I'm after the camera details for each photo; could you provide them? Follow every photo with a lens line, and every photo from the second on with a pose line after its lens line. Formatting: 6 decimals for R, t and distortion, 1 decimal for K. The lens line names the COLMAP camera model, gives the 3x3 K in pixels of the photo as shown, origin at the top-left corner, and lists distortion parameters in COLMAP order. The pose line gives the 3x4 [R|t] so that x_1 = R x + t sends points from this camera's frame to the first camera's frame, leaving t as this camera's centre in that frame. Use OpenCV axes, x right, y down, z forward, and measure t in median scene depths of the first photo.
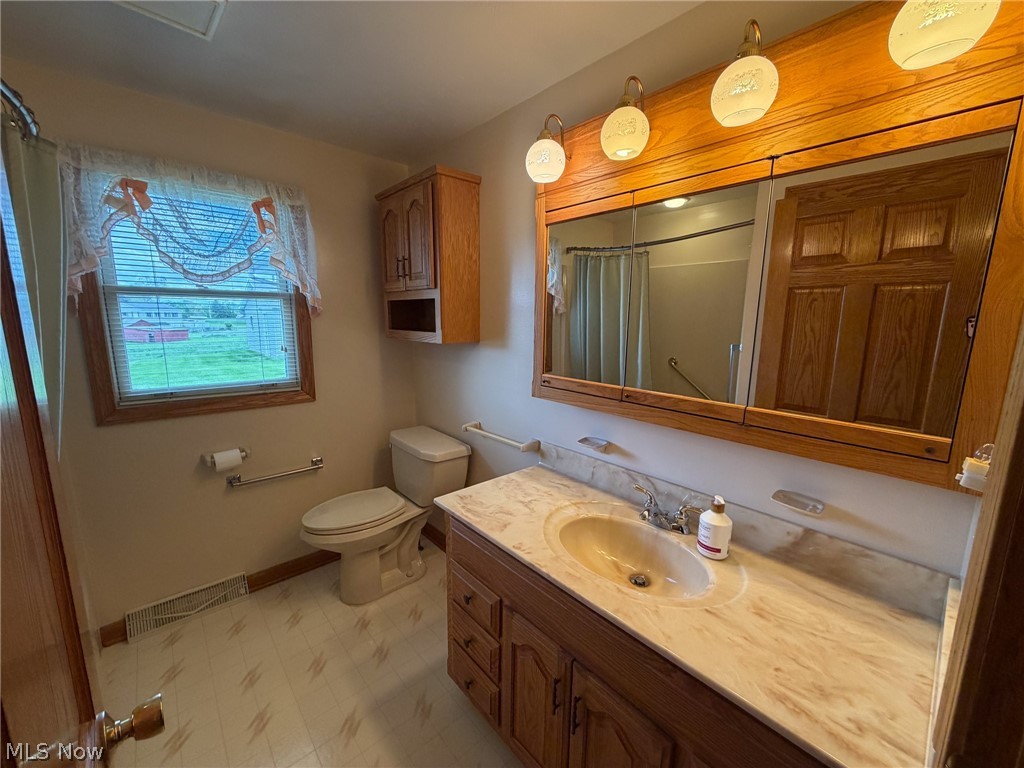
lens RADIAL K [[407.9, 0, 510.6], [0, 407.9, 385.6], [0, 0, 1]] dist [0.001799, 0.000188]
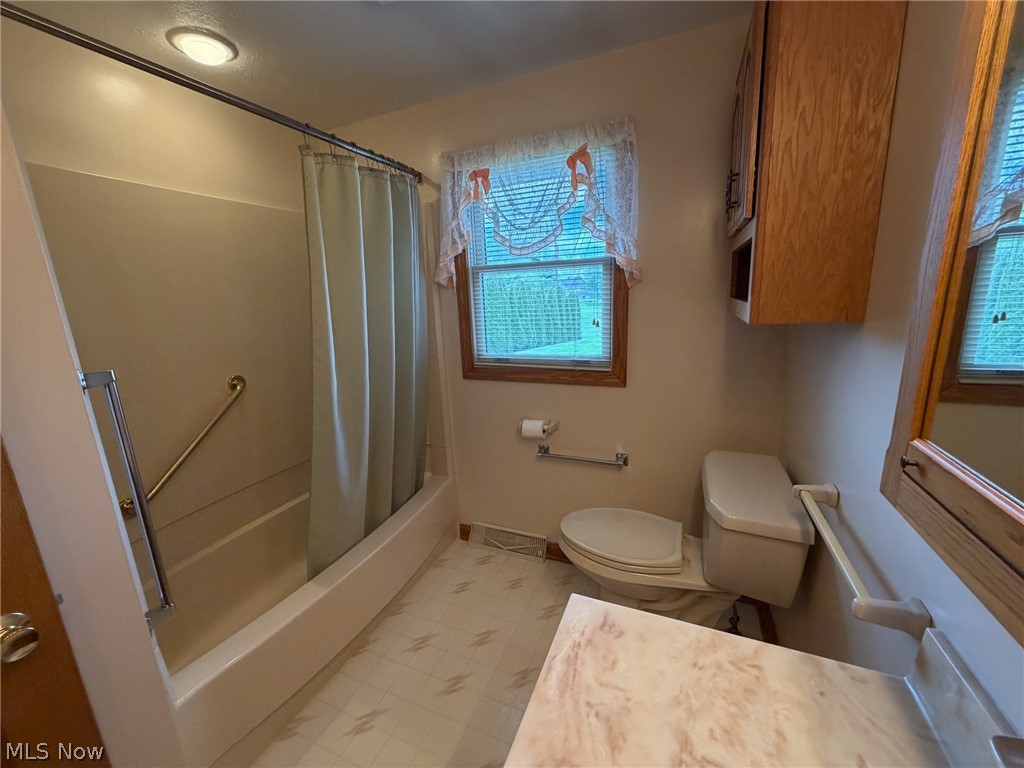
lens RADIAL K [[407.9, 0, 510.6], [0, 407.9, 385.6], [0, 0, 1]] dist [0.001799, 0.000188]
pose [[0.422488, 0.173501, -0.889607, 0.186856], [-0.105067, 0.984265, 0.142065, -0.068795], [0.900258, 0.033448, 0.434069, 0.505618]]
